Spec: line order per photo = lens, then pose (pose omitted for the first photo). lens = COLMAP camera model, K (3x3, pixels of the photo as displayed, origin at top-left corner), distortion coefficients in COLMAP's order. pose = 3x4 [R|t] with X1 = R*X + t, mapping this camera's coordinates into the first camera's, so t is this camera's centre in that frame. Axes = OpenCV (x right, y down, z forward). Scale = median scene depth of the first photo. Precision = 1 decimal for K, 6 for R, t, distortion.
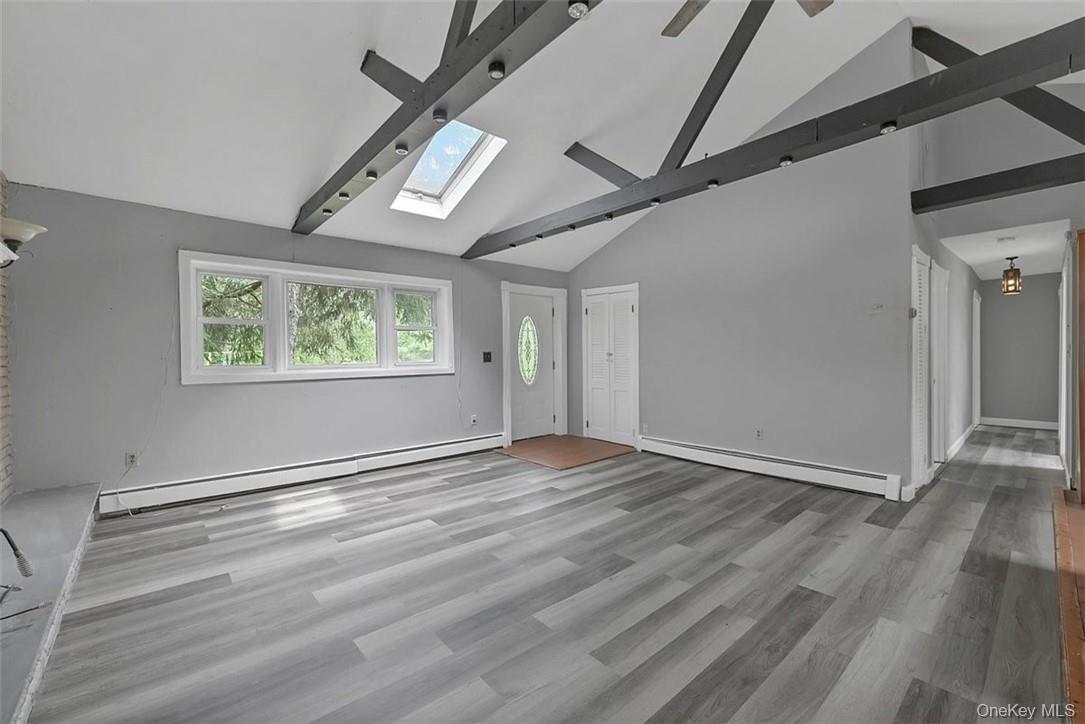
lens RADIAL K [[443.0, 0, 540.8], [0, 443.0, 363.8], [0, 0, 1]] dist [0.001654, 0.000340]
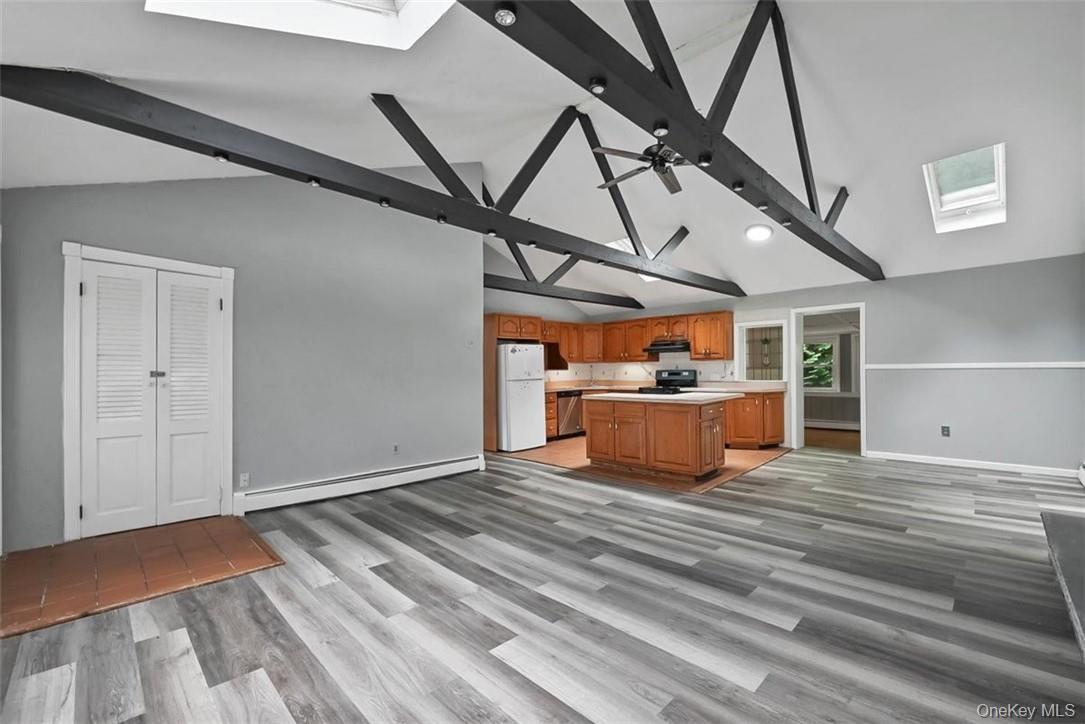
lens RADIAL K [[460.3, 0, 548.9], [0, 460.3, 370.7], [0, 0, 1]] dist [-0.001914, -0.000145]
pose [[-0.081398, 0.015730, 0.996558, -0.715036], [0.023286, 0.999633, -0.013877, -0.007251], [-0.996410, 0.022076, -0.081735, 0.791597]]
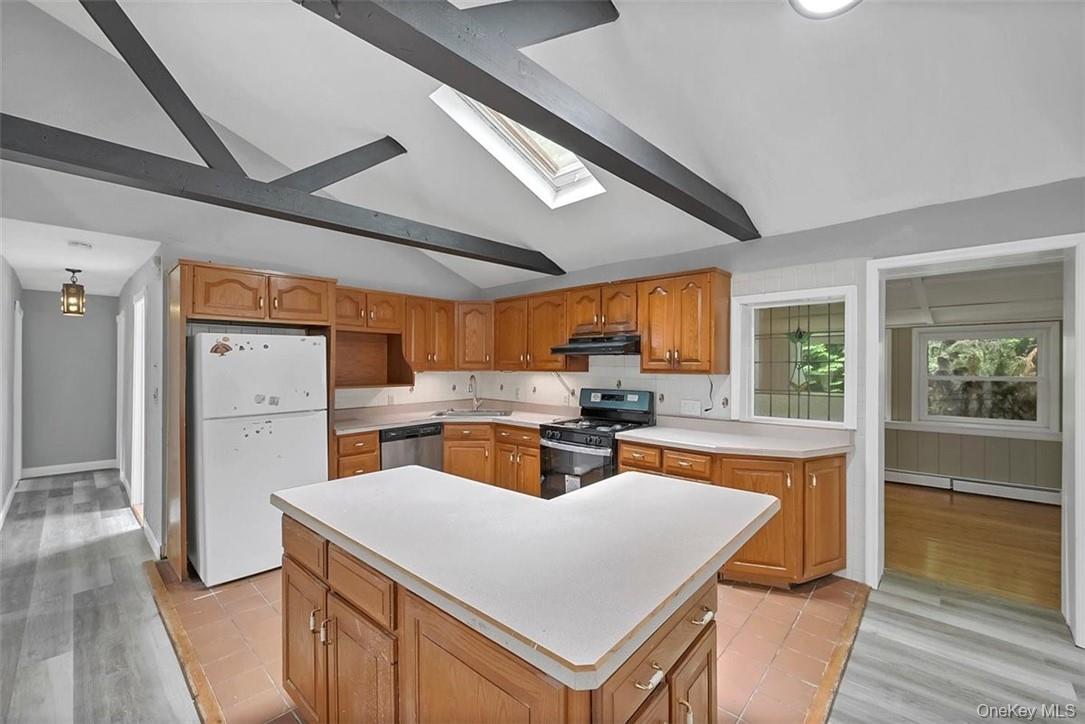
lens RADIAL K [[437.6, 0, 547.8], [0, 437.6, 365.5], [0, 0, 1]] dist [-0.001873, -0.000166]
pose [[-0.113970, 0.012397, 0.993407, 0.264808], [0.011096, 0.999876, -0.011205, -0.069261], [-0.993422, 0.009746, -0.114094, 0.345757]]
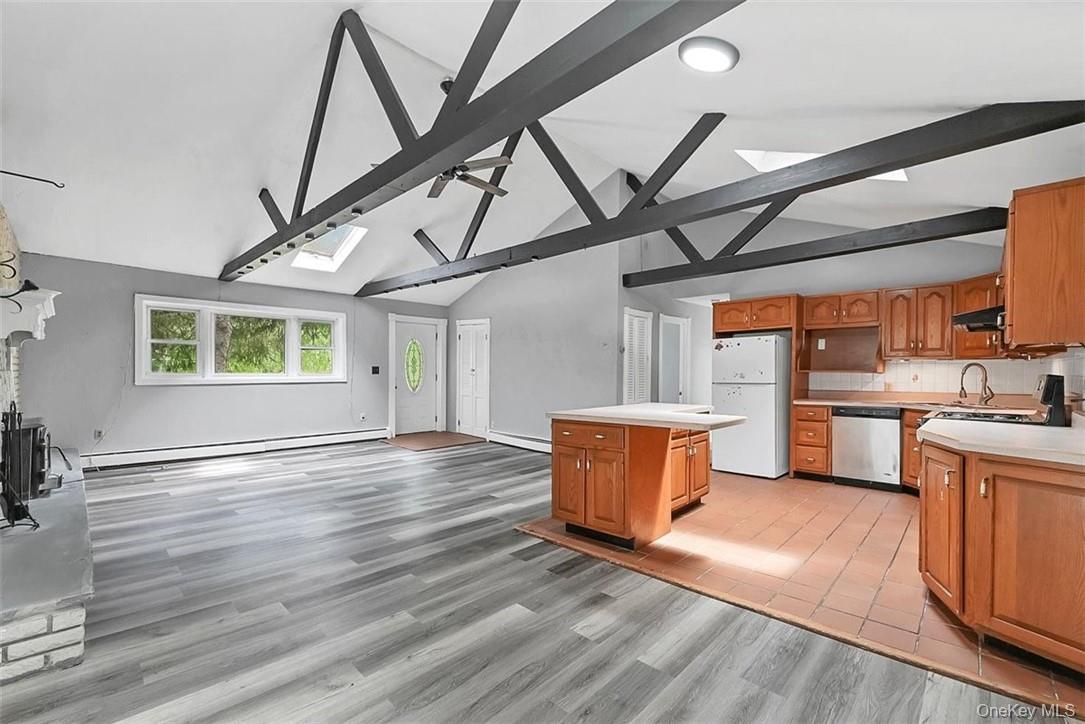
lens RADIAL K [[451.2, 0, 546.2], [0, 451.2, 375.8], [0, 0, 1]] dist [-0.000809, -0.000049]
pose [[0.995815, 0.020094, 0.089151, 0.374478], [-0.019894, 0.999797, -0.003126, -0.005931], [-0.089195, 0.001339, 0.996013, -0.552279]]
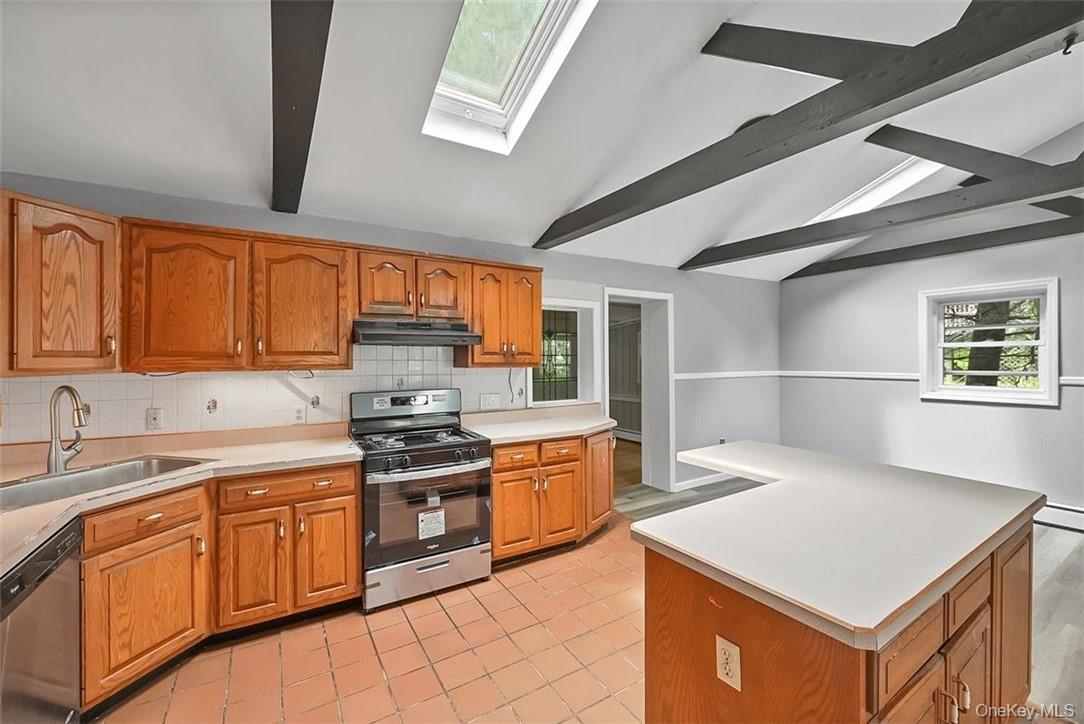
lens RADIAL K [[444.9, 0, 549.9], [0, 444.9, 358.7], [0, 0, 1]] dist [0.002896, 0.000244]
pose [[-0.987467, 0.015556, 0.157060, 0.853384], [0.017788, 0.999760, 0.012816, -0.085019], [-0.156823, 0.015449, -0.987506, 0.809321]]
